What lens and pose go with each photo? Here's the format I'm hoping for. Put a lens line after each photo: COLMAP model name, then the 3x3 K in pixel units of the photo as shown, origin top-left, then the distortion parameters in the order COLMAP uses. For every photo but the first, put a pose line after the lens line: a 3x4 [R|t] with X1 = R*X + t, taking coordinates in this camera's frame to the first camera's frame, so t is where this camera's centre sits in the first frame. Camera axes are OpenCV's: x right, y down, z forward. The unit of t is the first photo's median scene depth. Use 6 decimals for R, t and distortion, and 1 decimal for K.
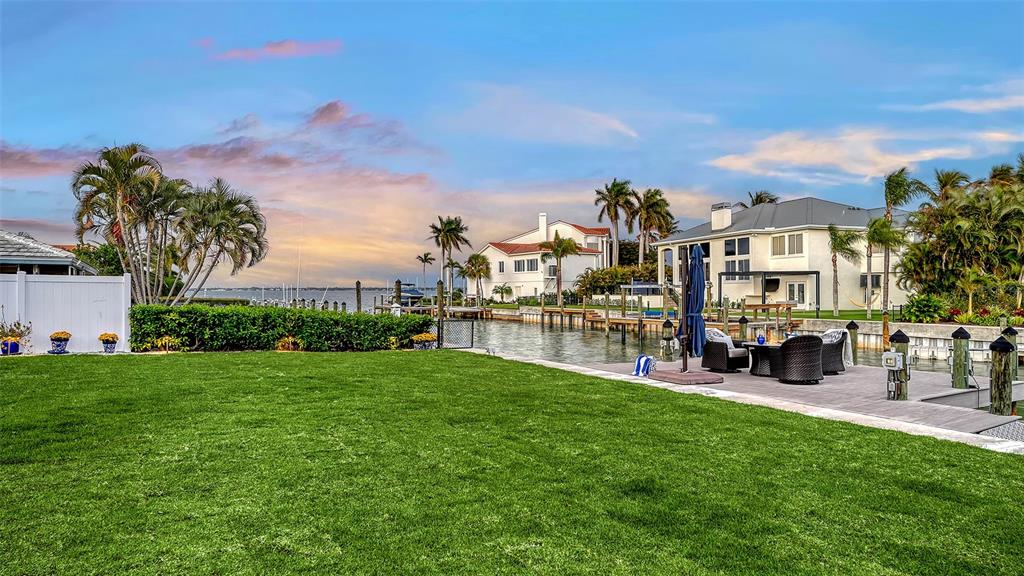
lens RADIAL K [[614.5, 0, 510.9], [0, 614.5, 277.8], [0, 0, 1]] dist [0.006531, 0.000109]
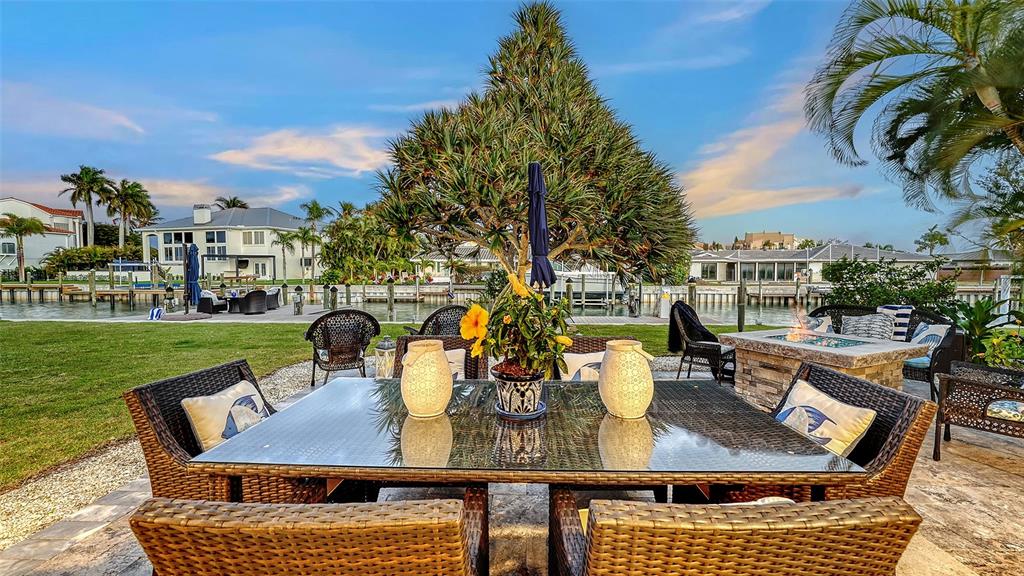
lens RADIAL K [[415.0, 0, 512.3], [0, 415.0, 286.9], [0, 0, 1]] dist [-0.000407, -0.000491]
pose [[0.563316, -0.038482, 0.825345, -0.041572], [-0.017771, 0.998119, 0.058667, -0.003273], [-0.826050, -0.047715, 0.561573, -0.107294]]
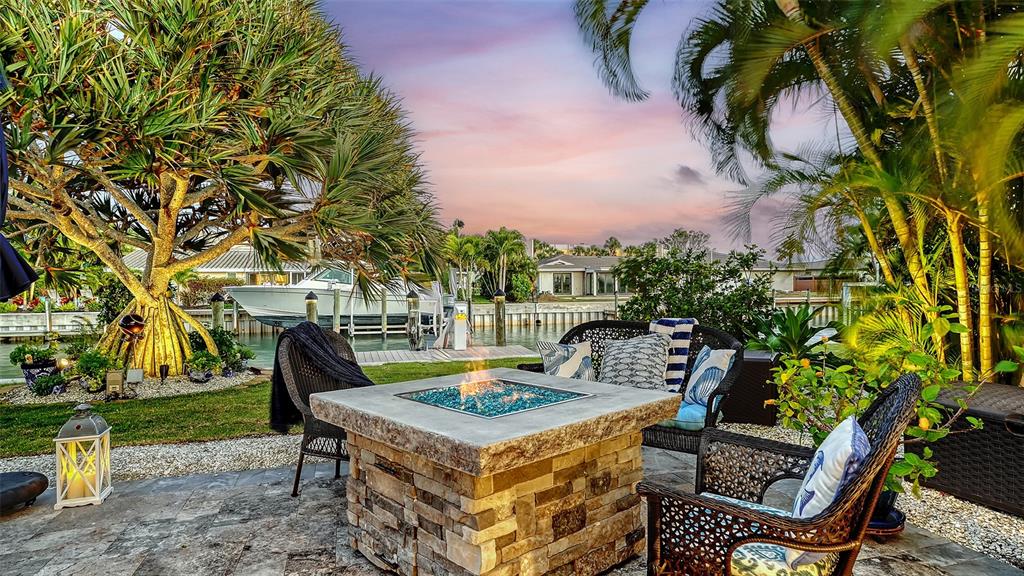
lens RADIAL K [[567.7, 0, 511.4], [0, 567.7, 284.5], [0, 0, 1]] dist [-0.001358, -0.000933]
pose [[0.266137, -0.007922, 0.963903, 0.006823], [-0.012066, 0.999861, 0.011549, -0.000234], [-0.963860, -0.014704, 0.266004, -0.126166]]
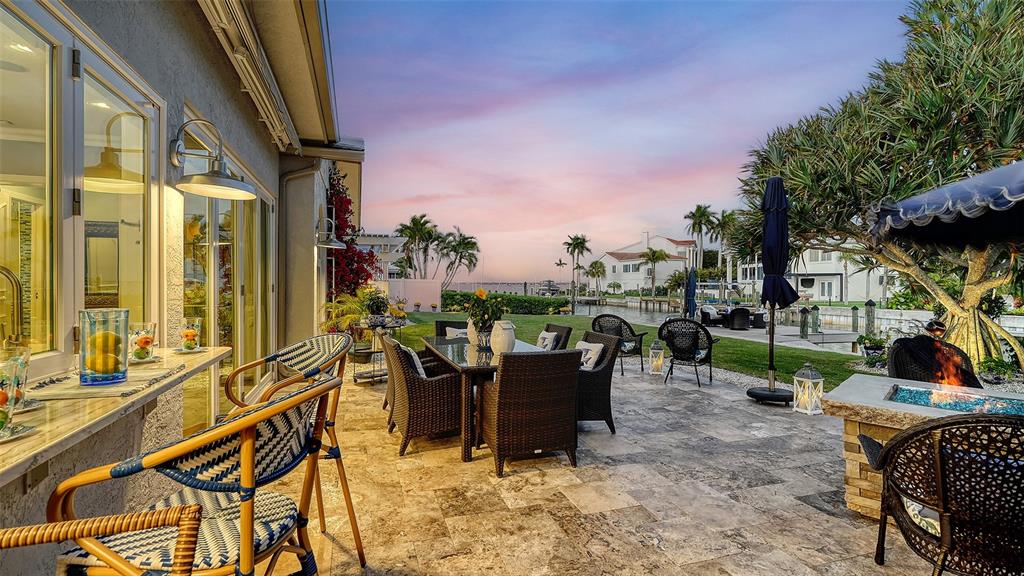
lens RADIAL K [[462.3, 0, 506.6], [0, 462.3, 286.7], [0, 0, 1]] dist [0.002885, 0.000046]
pose [[0.968785, 0.005870, -0.247831, 0.016372], [0.000131, 0.999707, 0.024191, -0.004917], [0.247901, -0.023468, 0.968501, -0.179308]]
